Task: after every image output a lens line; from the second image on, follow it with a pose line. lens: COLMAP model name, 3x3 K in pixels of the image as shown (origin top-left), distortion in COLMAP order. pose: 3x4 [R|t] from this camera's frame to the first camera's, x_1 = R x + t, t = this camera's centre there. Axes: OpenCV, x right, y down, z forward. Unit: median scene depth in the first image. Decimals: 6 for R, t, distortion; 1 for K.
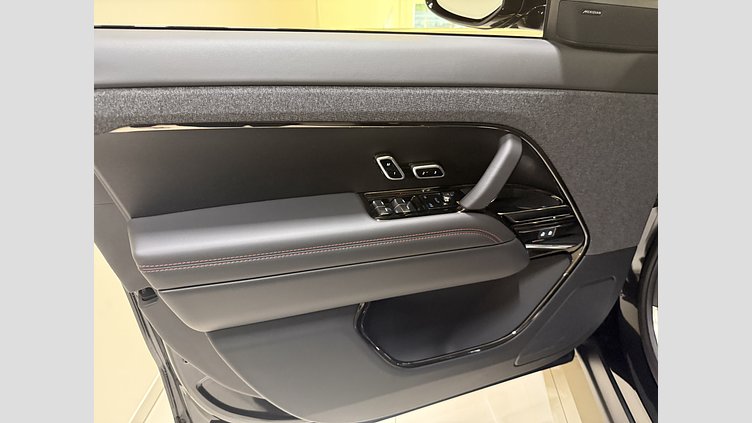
lens RADIAL K [[378.9, 0, 377.6], [0, 378.9, 210.1], [0, 0, 1]] dist [-0.003550, -0.001129]
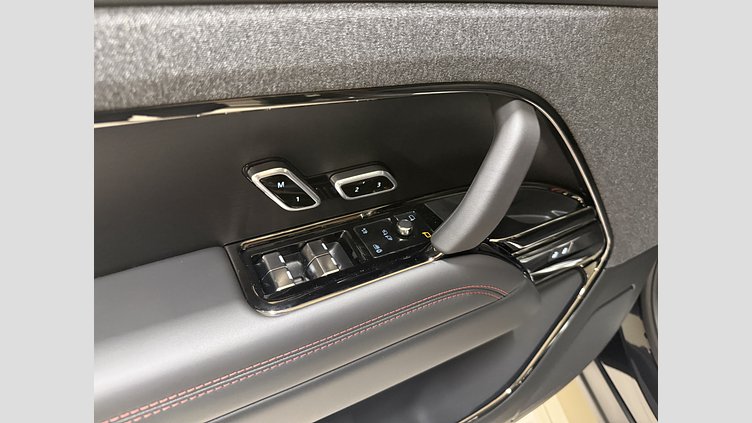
lens RADIAL K [[378.9, 0, 373.1], [0, 378.9, 211.9], [0, 0, 1]] dist [-0.003550, -0.001129]
pose [[0.988497, -0.103131, 0.110625, 0.084620], [0.090756, 0.989599, 0.111607, -0.125672], [-0.120985, -0.100284, 0.987576, 0.496788]]
